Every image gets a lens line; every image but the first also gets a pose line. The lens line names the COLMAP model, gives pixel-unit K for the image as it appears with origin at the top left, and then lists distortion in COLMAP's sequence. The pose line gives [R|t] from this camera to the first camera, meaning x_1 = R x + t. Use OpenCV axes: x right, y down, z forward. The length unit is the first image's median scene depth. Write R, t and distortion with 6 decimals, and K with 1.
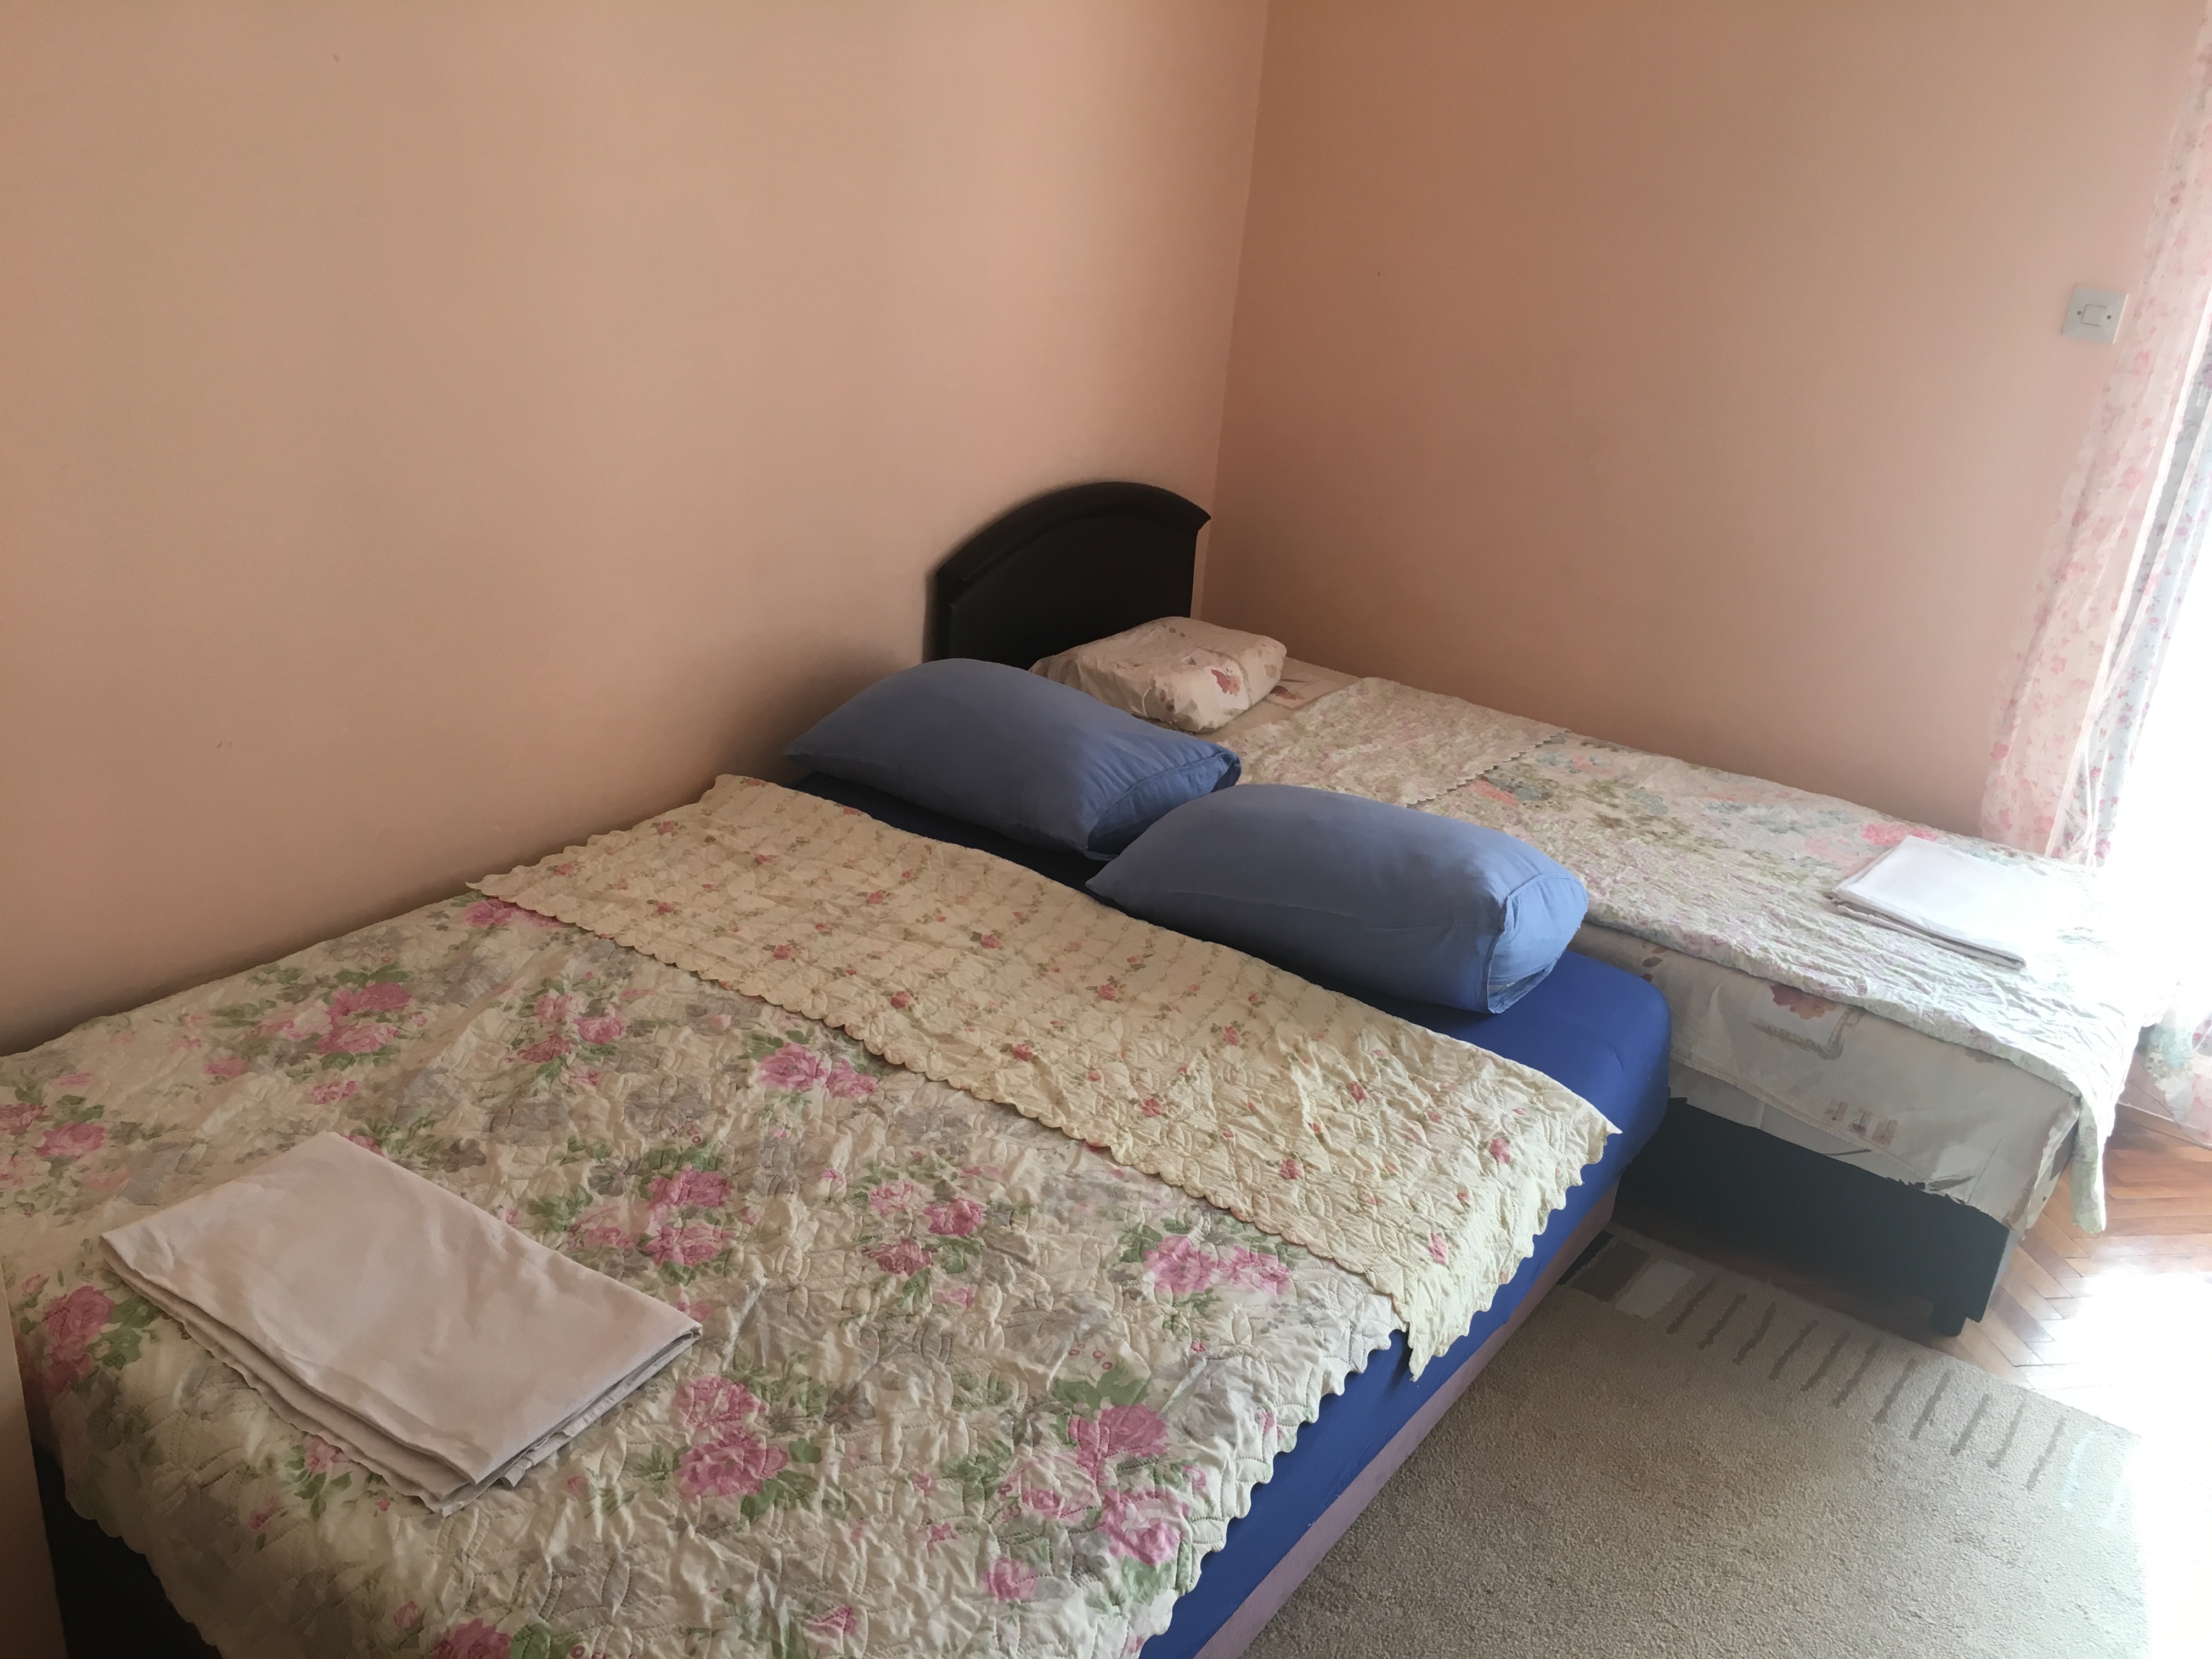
lens RADIAL K [[1904.5, 0, 1070.4], [0, 1904.5, 831.0], [0, 0, 1]] dist [0.085988, -0.113633]
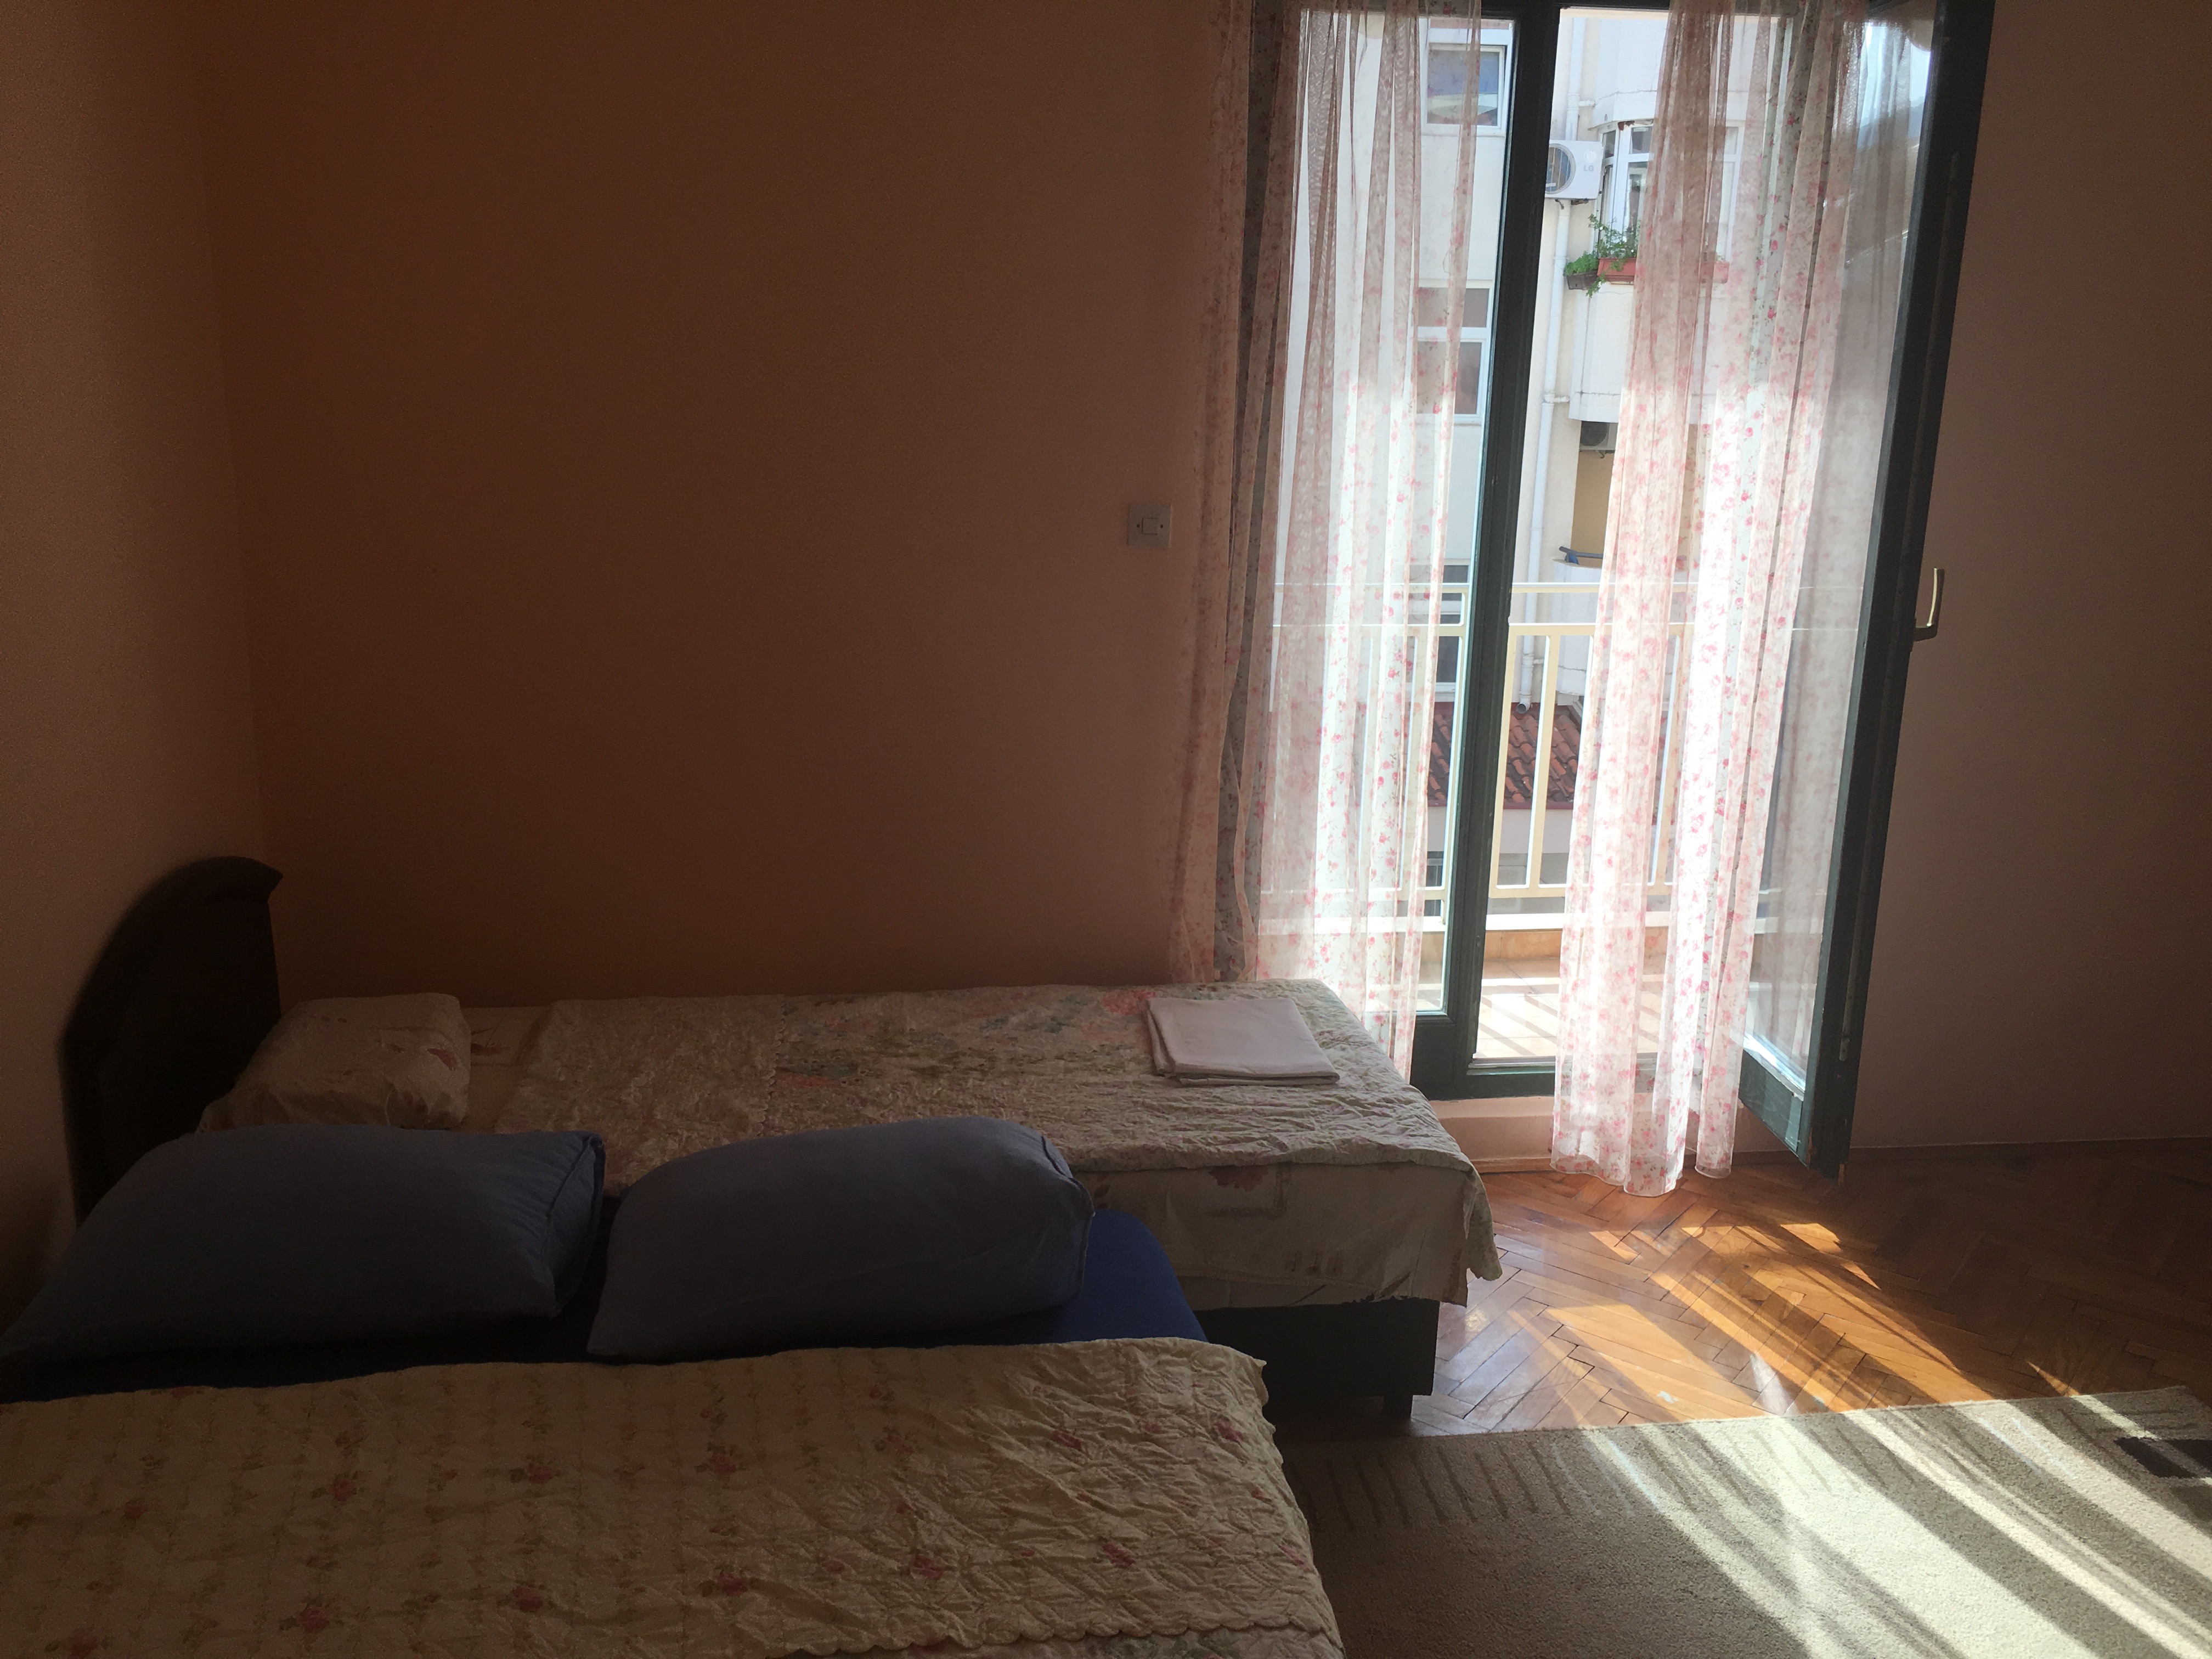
lens RADIAL K [[1904.5, 0, 1104.5], [0, 1904.5, 837.7], [0, 0, 1]] dist [0.085988, -0.113633]
pose [[0.715789, -0.232762, 0.658383, -0.306339], [0.299338, 0.954074, 0.011862, -0.117494], [-0.630907, 0.188588, 0.752590, 0.205645]]
